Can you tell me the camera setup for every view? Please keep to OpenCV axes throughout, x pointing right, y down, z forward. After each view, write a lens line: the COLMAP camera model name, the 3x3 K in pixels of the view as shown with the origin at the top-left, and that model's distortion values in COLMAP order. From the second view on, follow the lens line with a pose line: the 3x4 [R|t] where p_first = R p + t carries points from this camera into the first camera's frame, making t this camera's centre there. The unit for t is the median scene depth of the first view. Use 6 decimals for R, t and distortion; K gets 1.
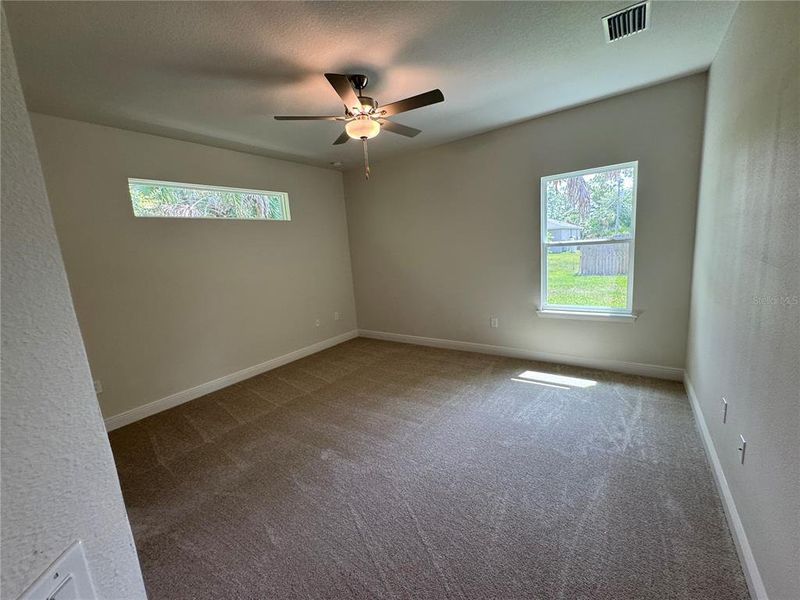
lens RADIAL K [[322.3, 0, 400.0], [0, 322.3, 300.0], [0, 0, 1]] dist [0.002041, 0.000072]
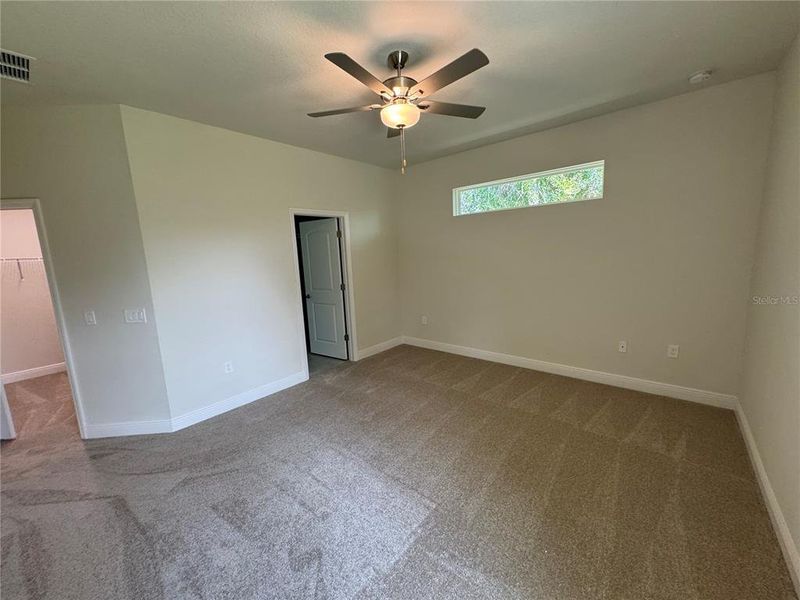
lens RADIAL K [[322.3, 0, 400.0], [0, 322.3, 300.0], [0, 0, 1]] dist [0.002041, 0.000072]
pose [[-0.076605, 0.226888, -0.970903, 0.555051], [-0.115337, 0.965211, 0.234658, -0.171479], [0.990368, 0.129958, -0.047772, 0.733982]]
